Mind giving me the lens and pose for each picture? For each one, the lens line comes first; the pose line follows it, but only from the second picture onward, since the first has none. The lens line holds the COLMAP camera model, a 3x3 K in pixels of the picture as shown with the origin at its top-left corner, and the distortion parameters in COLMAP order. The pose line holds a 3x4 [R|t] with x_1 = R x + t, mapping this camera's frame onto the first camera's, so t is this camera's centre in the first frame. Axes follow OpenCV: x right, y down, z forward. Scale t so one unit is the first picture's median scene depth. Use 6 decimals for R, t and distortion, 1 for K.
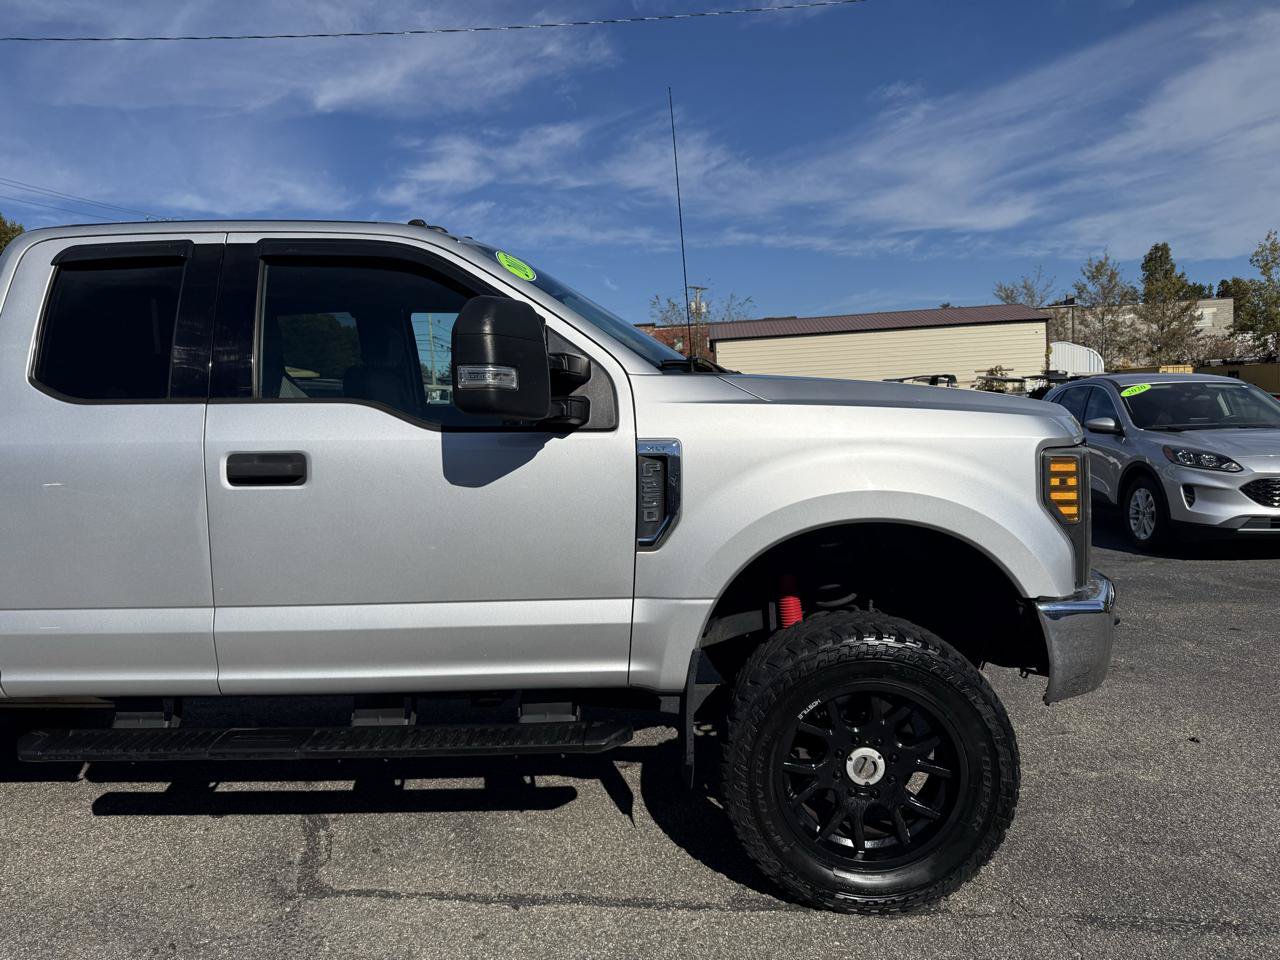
lens RADIAL K [[938.2, 0, 643.8], [0, 938.2, 497.8], [0, 0, 1]] dist [0.011448, -0.010860]
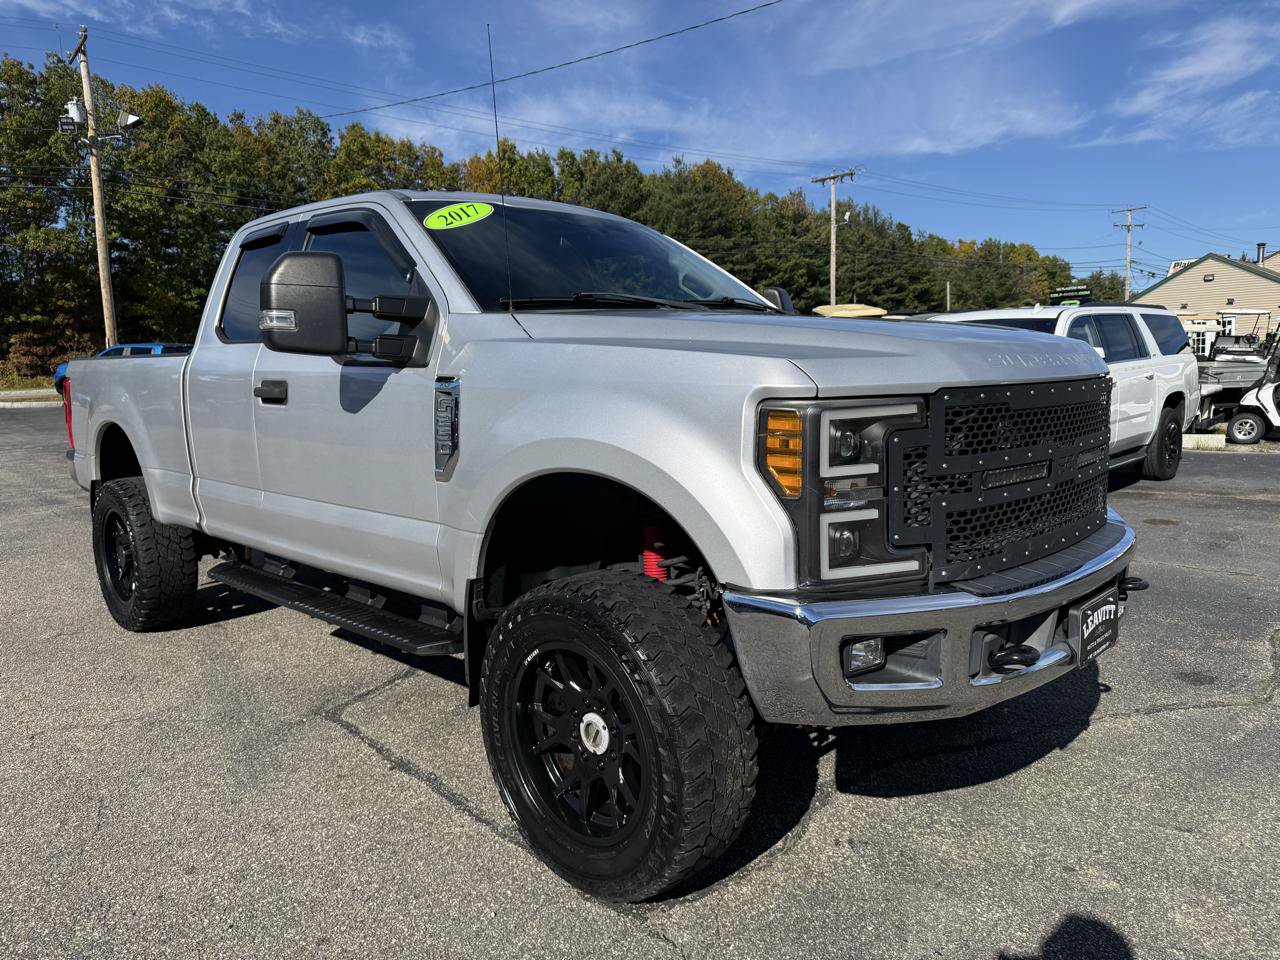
lens RADIAL K [[938.2, 0, 643.8], [0, 938.2, 497.8], [0, 0, 1]] dist [0.011448, -0.010860]
pose [[0.726052, 0.109663, -0.678839, 0.100316], [-0.063937, 0.993691, 0.092141, -0.004085], [0.684661, -0.023496, 0.728483, 0.041602]]
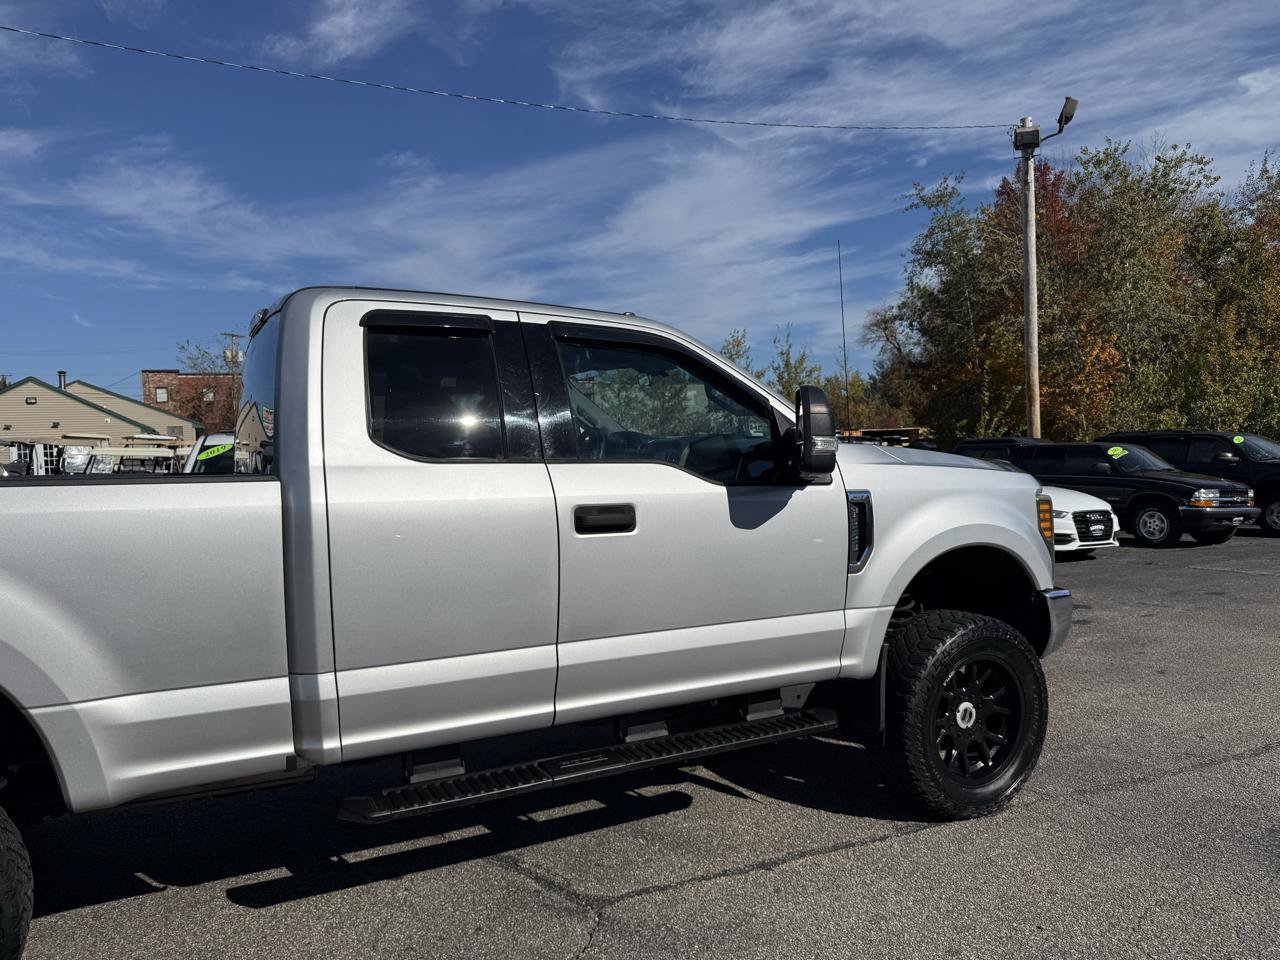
lens RADIAL K [[950.5, 0, 657.6], [0, 950.5, 487.1], [0, 0, 1]] dist [0.011174, -0.018630]
pose [[0.850521, -0.004144, 0.525924, -0.105800], [0.043262, 0.997132, -0.062106, 0.000681], [-0.524158, 0.075575, 0.848261, -0.002430]]
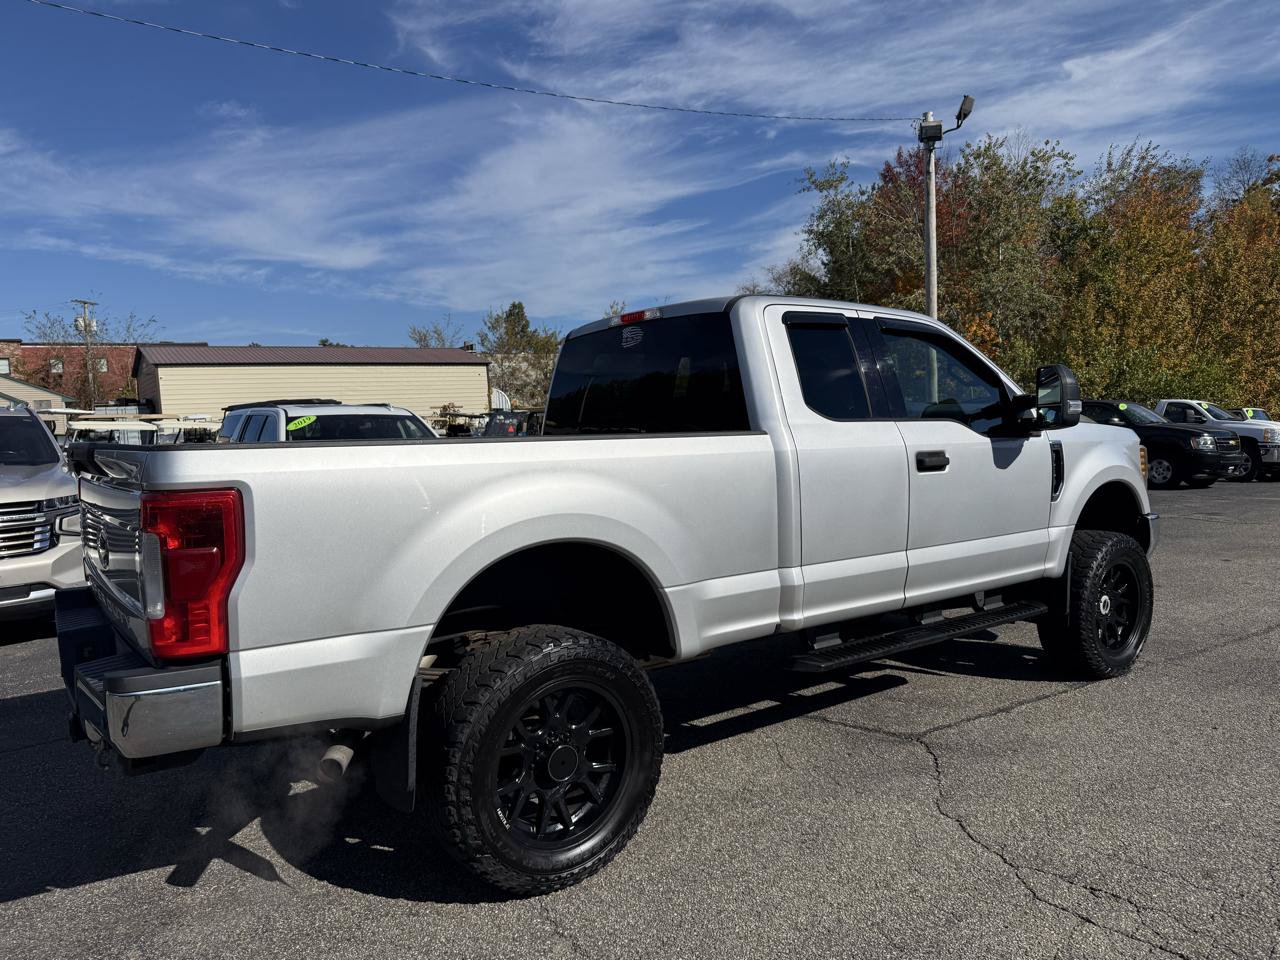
lens RADIAL K [[977.6, 0, 638.9], [0, 977.6, 511.7], [0, 0, 1]] dist [0.052588, -0.096069]
pose [[0.753662, -0.048157, 0.655495, -0.210617], [0.066875, 0.997755, -0.003589, 0.003345], [-0.653851, 0.046541, 0.755191, 0.006864]]
